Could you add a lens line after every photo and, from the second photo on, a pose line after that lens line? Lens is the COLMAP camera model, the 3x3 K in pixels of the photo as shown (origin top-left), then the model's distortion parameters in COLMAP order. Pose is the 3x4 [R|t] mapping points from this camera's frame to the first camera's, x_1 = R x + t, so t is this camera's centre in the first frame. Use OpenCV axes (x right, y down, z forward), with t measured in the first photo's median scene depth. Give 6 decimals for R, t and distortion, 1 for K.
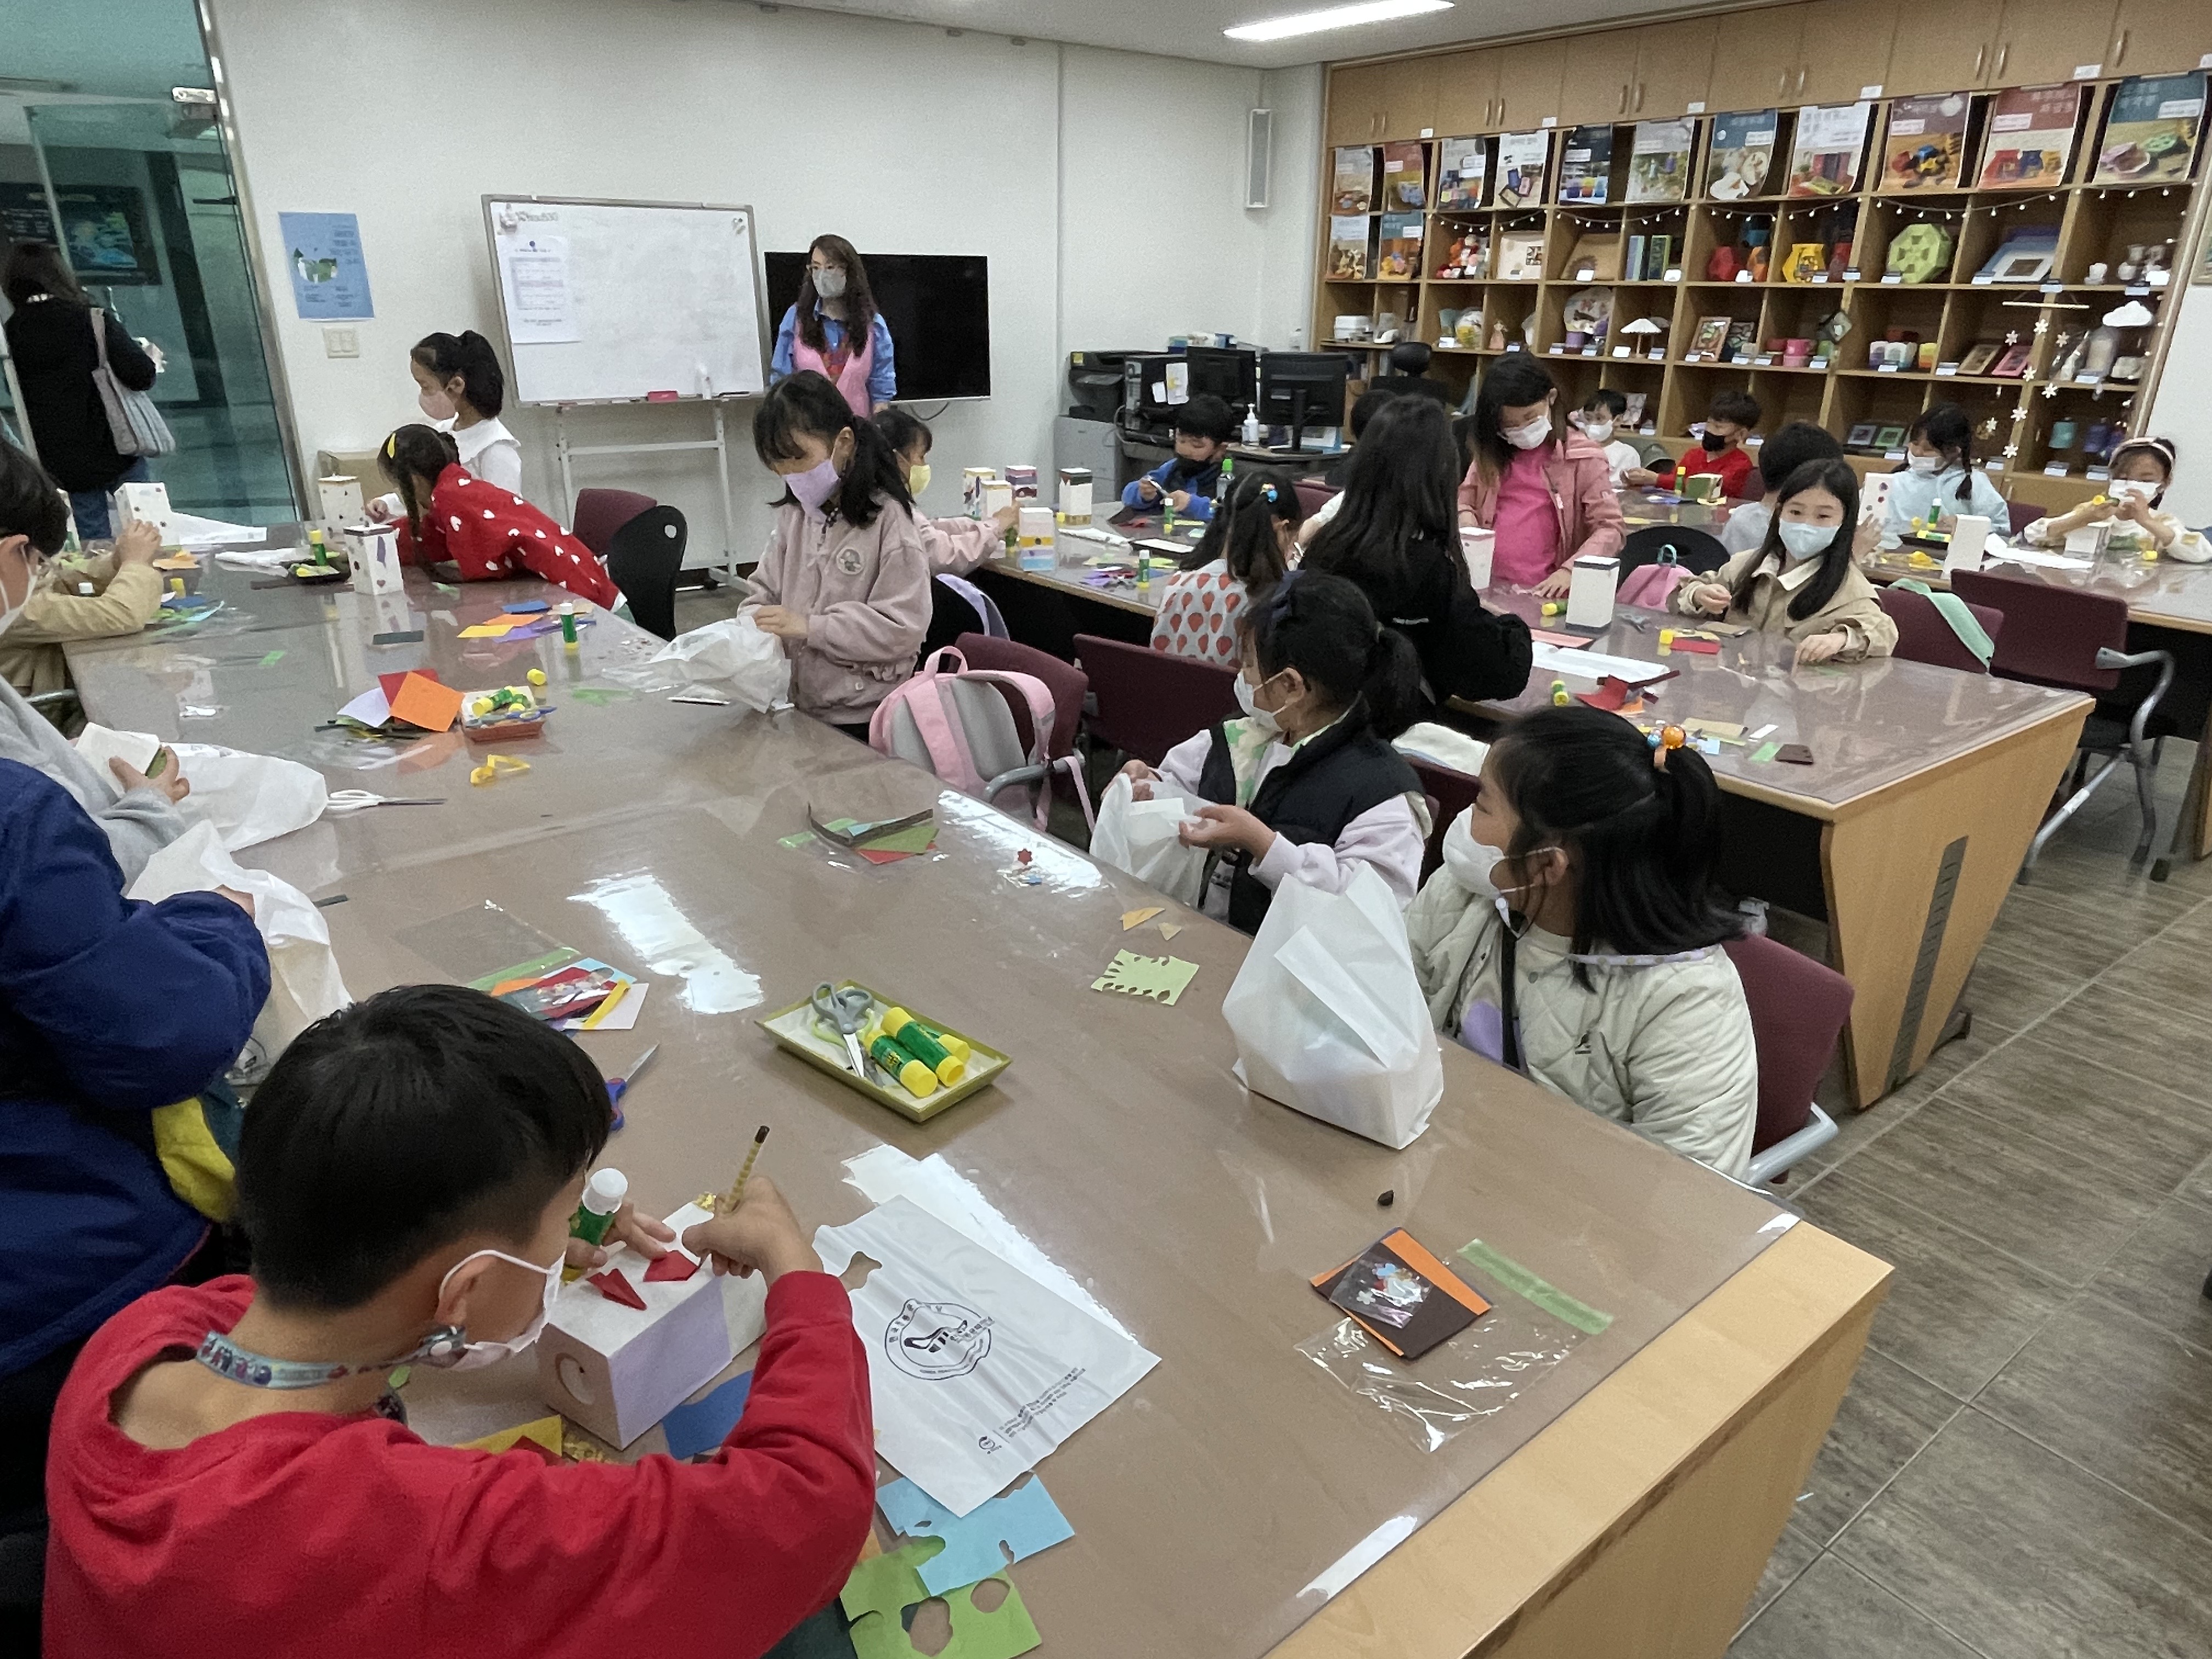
lens RADIAL K [[1368.5, 0, 1101.6], [0, 1368.5, 838.0], [0, 0, 1]] dist [-0.018559, 0.028537]
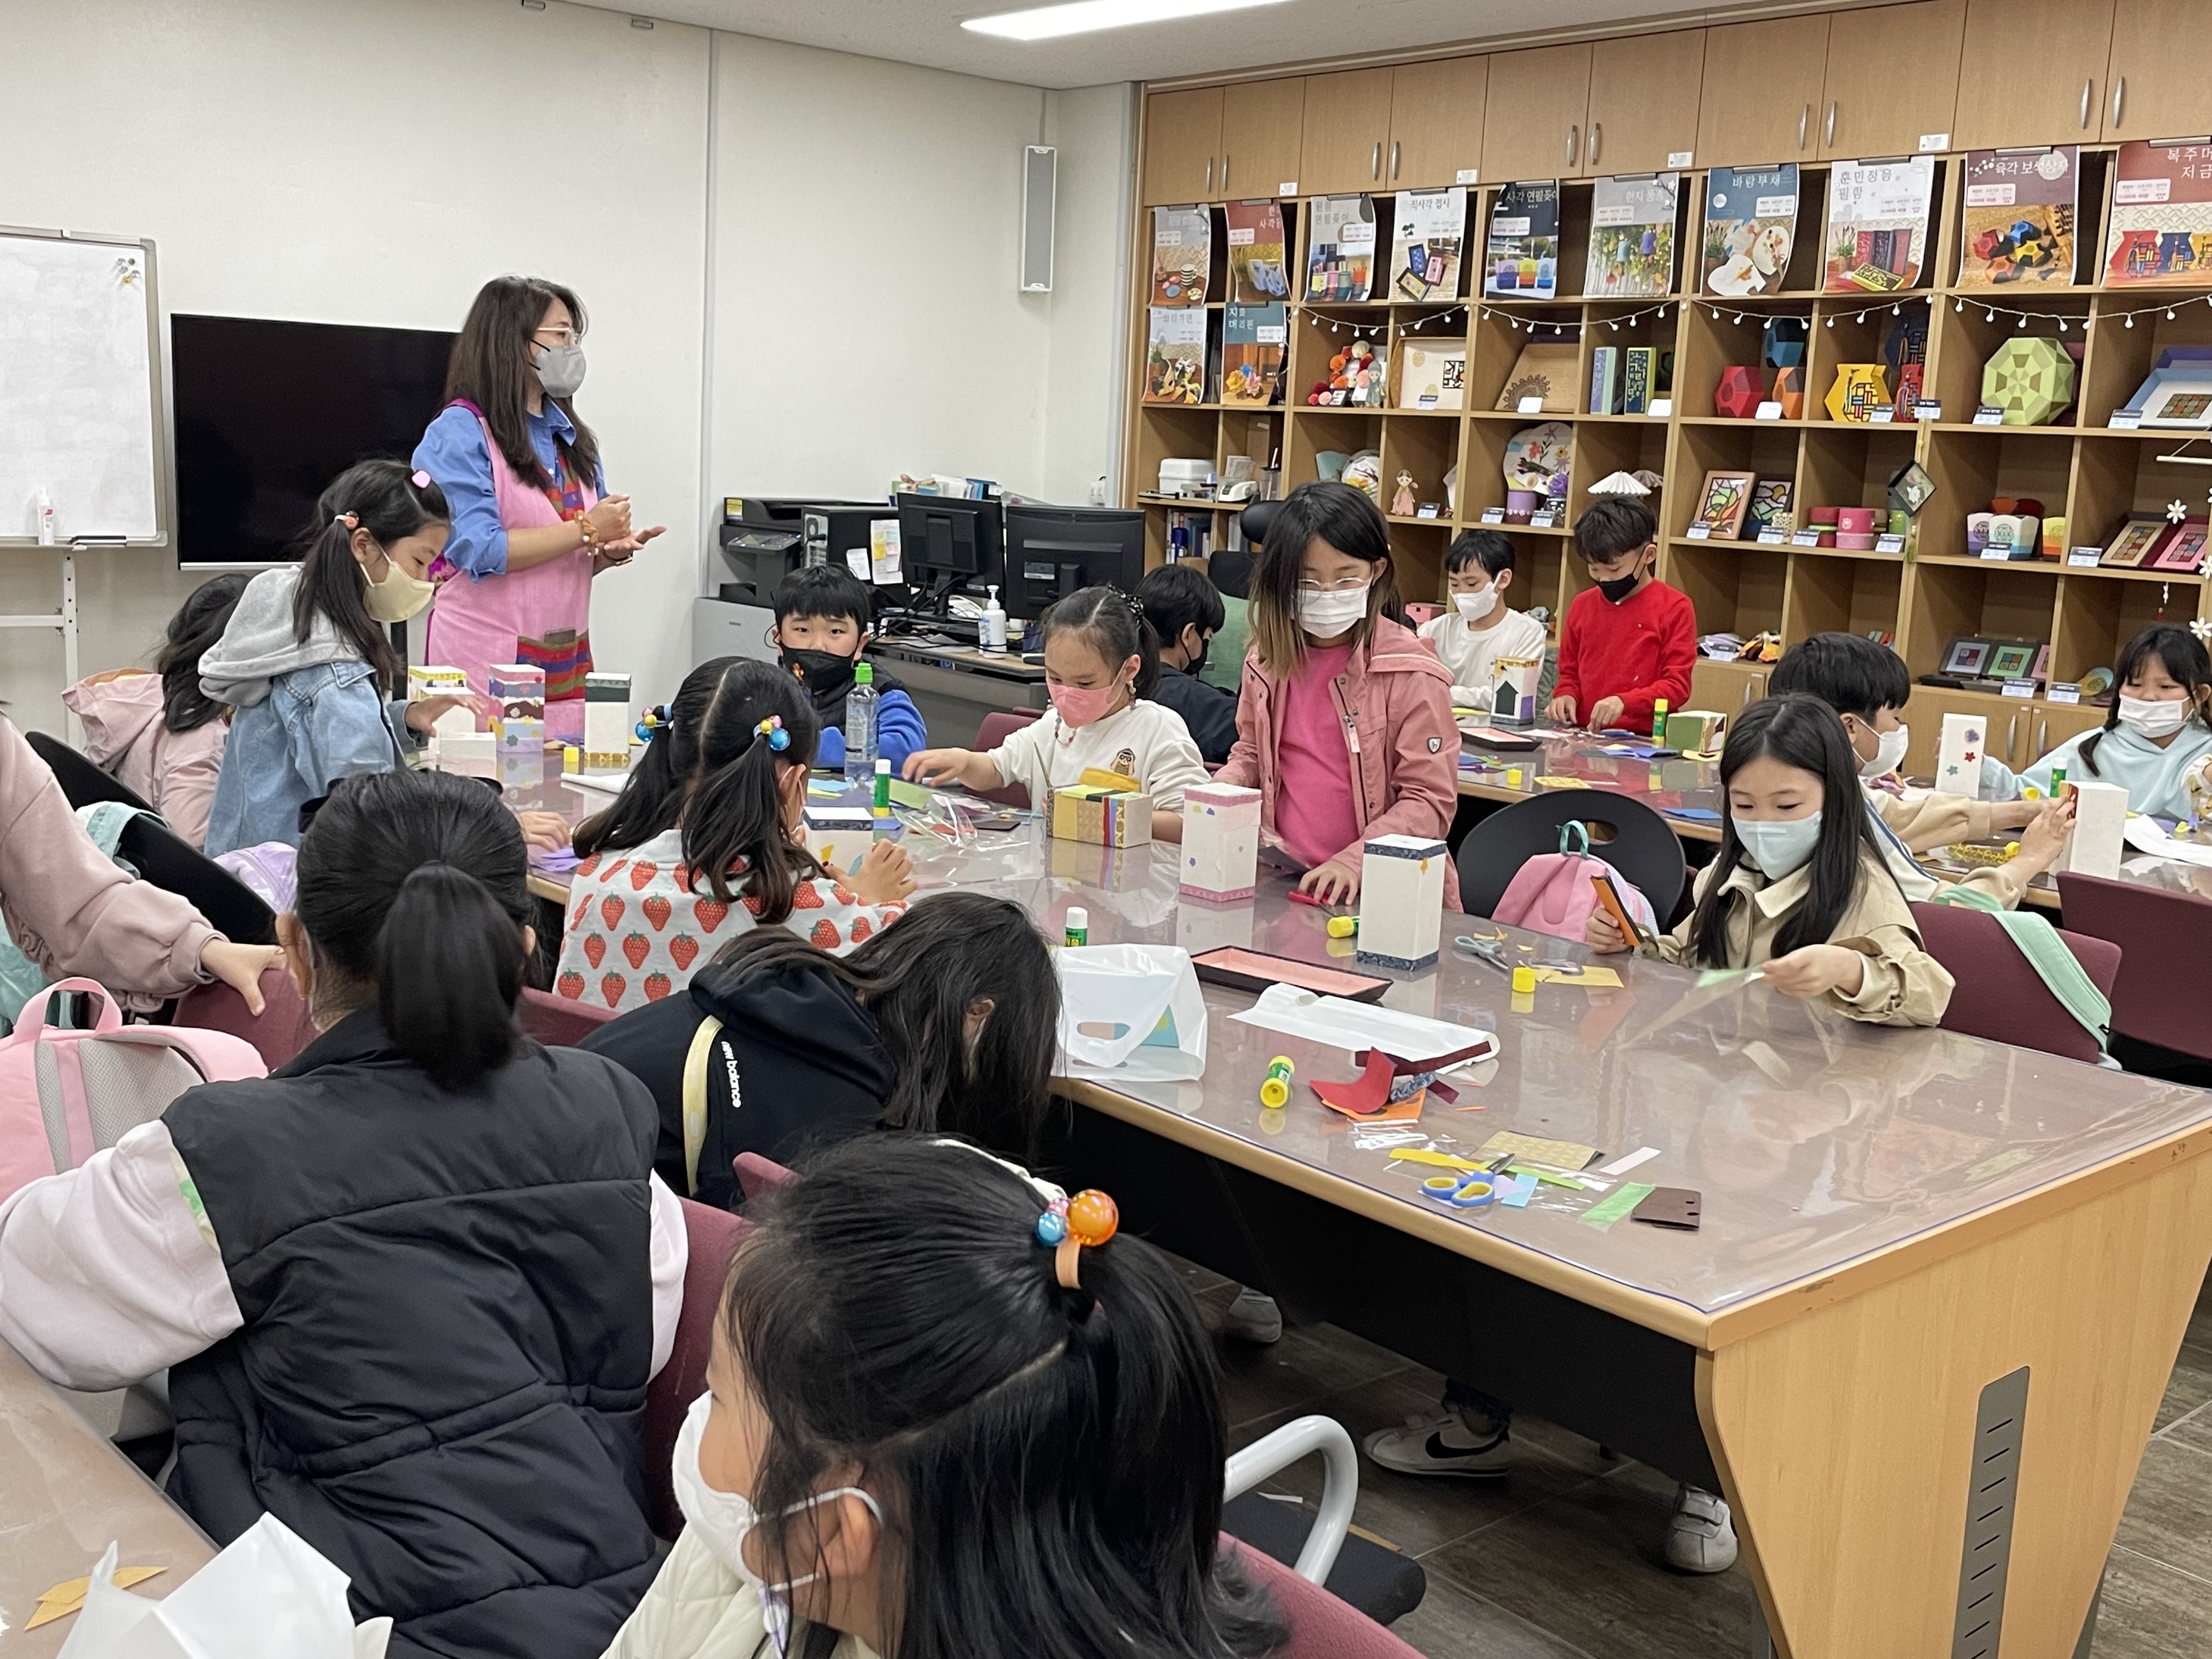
lens RADIAL K [[2184.1, 0, 1100.4], [0, 2184.1, 829.2], [0, 0, 1]] dist [0.064557, 0.000000]
pose [[0.997479, 0.021479, 0.067635, 0.098811], [-0.007214, 0.978846, -0.204469, -0.012766], [-0.070596, 0.203466, 0.976534, 0.068893]]
